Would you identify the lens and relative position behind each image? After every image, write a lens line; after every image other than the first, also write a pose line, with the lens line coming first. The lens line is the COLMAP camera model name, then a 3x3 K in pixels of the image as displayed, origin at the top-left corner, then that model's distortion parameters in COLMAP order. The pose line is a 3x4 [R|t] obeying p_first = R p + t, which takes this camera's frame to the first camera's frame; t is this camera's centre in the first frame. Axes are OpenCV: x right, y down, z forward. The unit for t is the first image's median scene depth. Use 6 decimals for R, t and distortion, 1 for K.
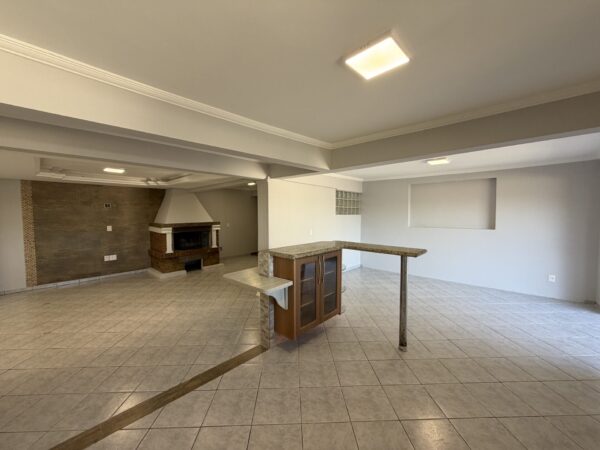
lens RADIAL K [[239.8, 0, 300.0], [0, 239.8, 225.0], [0, 0, 1]] dist [-0.001469, -0.000253]
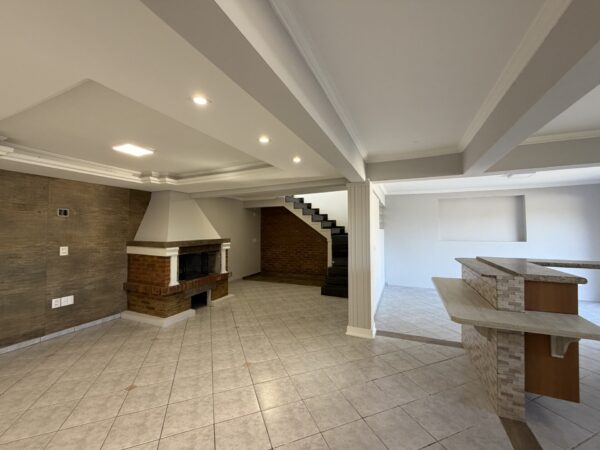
lens RADIAL K [[239.8, 0, 300.0], [0, 239.8, 225.0], [0, 0, 1]] dist [-0.001469, -0.000253]
pose [[0.942574, 0.006311, 0.333938, -0.430150], [0.016484, 0.997724, -0.065383, -0.001850], [-0.333591, 0.067133, 0.940325, 0.239620]]
